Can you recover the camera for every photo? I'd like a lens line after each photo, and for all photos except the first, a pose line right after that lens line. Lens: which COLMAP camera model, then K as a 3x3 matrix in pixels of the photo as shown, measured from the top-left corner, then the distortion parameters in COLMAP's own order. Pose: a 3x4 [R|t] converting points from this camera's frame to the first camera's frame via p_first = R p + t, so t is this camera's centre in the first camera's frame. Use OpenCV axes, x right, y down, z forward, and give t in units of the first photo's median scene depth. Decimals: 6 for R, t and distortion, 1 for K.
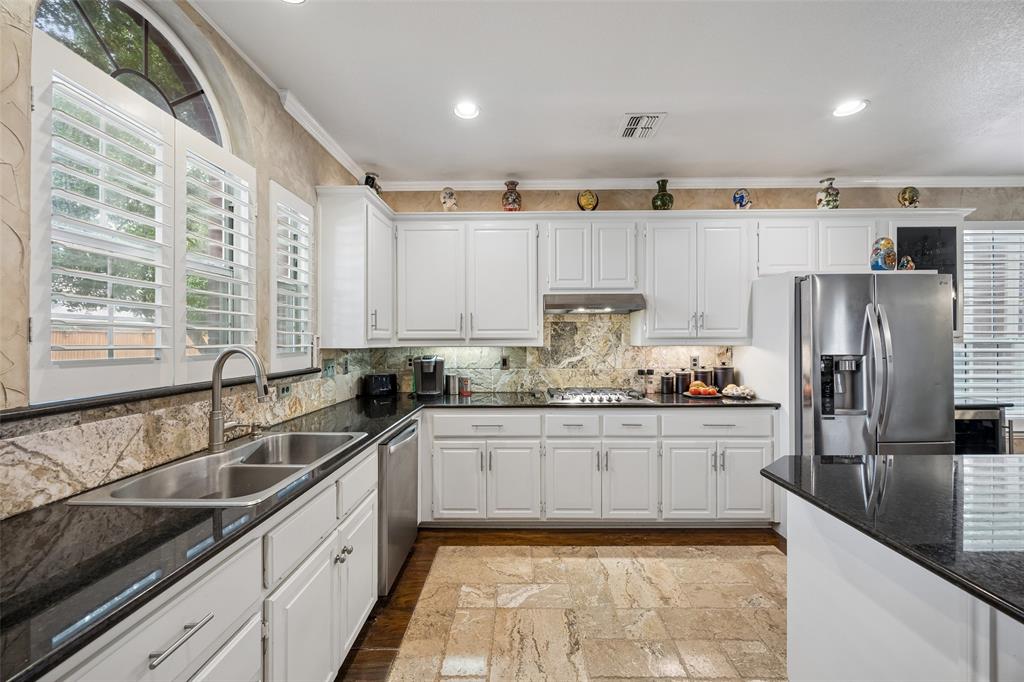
lens RADIAL K [[397.1, 0, 518.6], [0, 397.1, 337.0], [0, 0, 1]] dist [-0.000182, 0.000120]
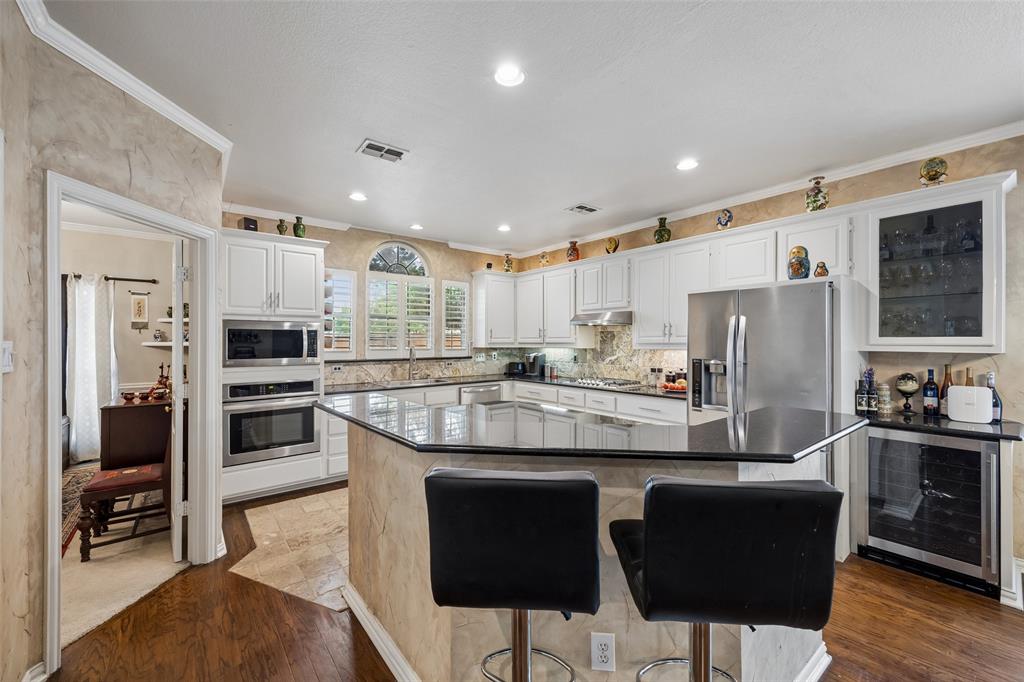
lens RADIAL K [[410.3, 0, 512.0], [0, 410.3, 341.0], [0, 0, 1]] dist [0.000803, 0.000118]
pose [[0.627533, 0.003424, -0.778583, 1.071703], [0.005473, 0.999946, 0.008808, -0.019007], [0.778571, -0.009788, 0.627480, -0.184951]]
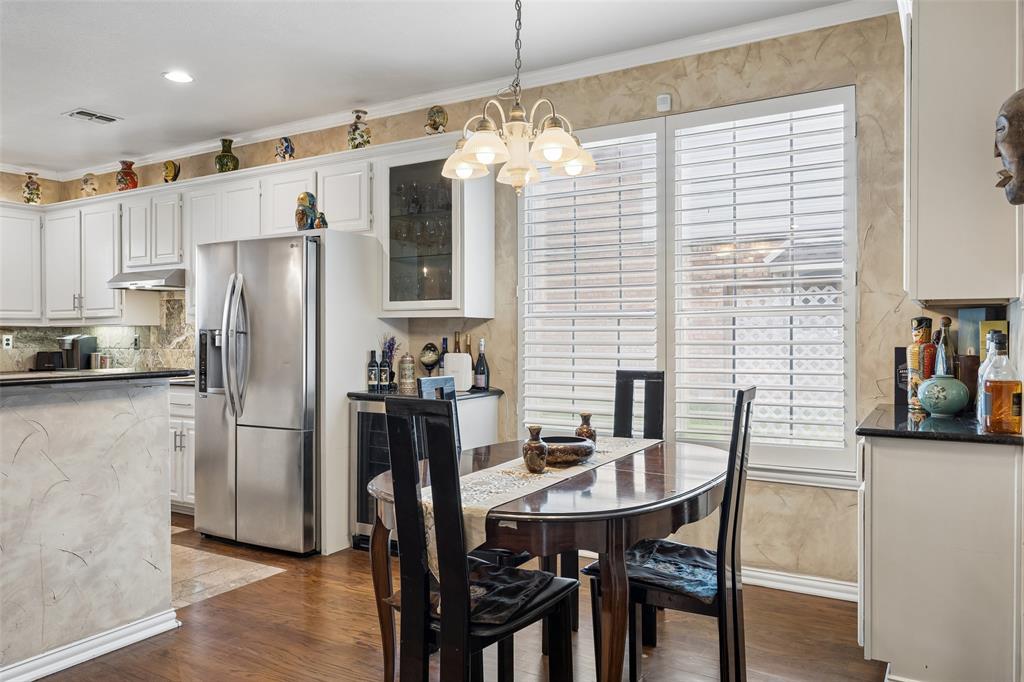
lens RADIAL K [[749.8, 0, 513.7], [0, 749.8, 331.0], [0, 0, 1]] dist [-0.008571, -0.002148]
pose [[0.858832, -0.001364, -0.512256, 1.775800], [0.005264, 0.999967, 0.006162, 0.030795], [0.512231, -0.007989, 0.858811, -0.119522]]
